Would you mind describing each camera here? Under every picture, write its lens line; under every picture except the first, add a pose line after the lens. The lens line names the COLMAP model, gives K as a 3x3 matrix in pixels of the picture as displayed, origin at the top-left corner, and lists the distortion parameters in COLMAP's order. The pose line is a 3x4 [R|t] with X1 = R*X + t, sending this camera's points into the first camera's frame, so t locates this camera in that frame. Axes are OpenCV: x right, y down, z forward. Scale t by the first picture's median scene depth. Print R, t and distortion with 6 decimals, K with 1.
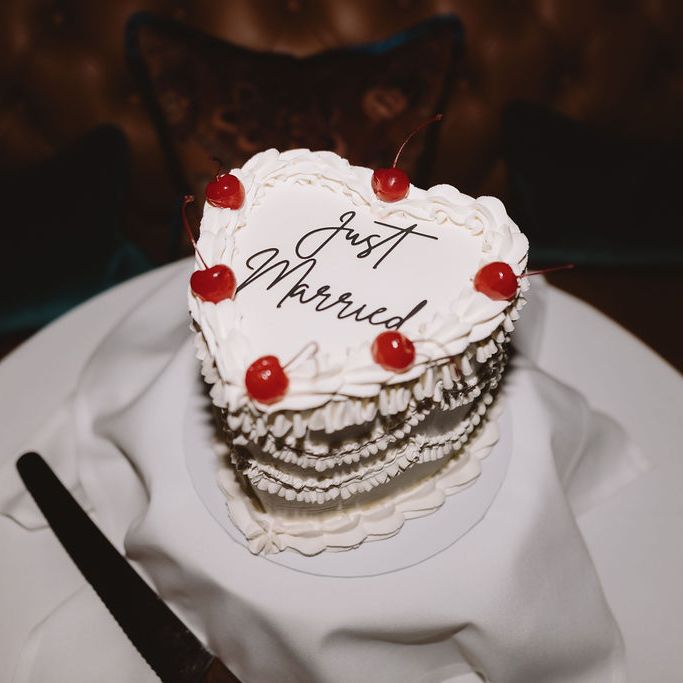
lens RADIAL K [[620.1, 0, 341.5], [0, 620.1, 341.5], [0, 0, 1]] dist [-0.012580, 0.002697]
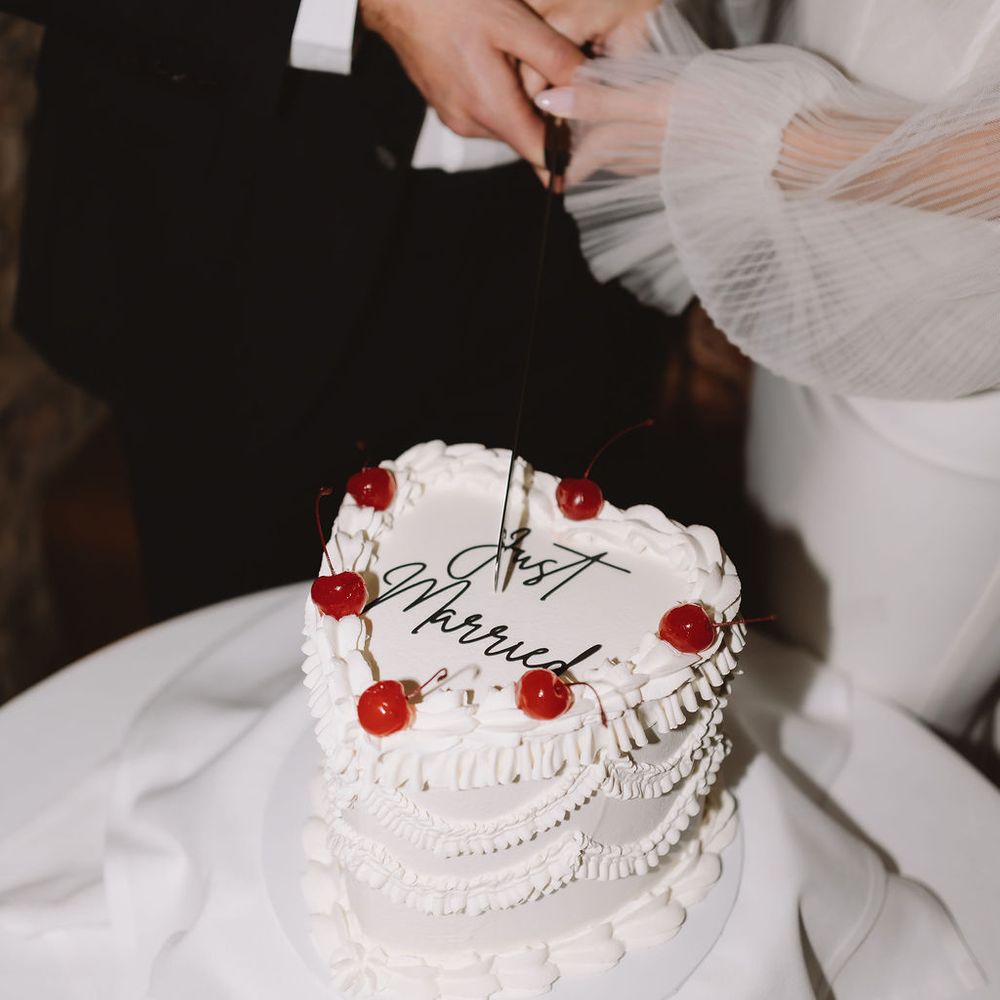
lens RADIAL K [[1588.3, 0, 500.0], [0, 1588.3, 500.0], [0, 0, 1]] dist [-0.014071, 0.067492]
pose [[0.987238, 0.098900, -0.124818, 0.237635], [-0.126189, 0.963939, -0.234303, 0.236370], [0.097144, 0.247063, 0.964118, -0.968581]]
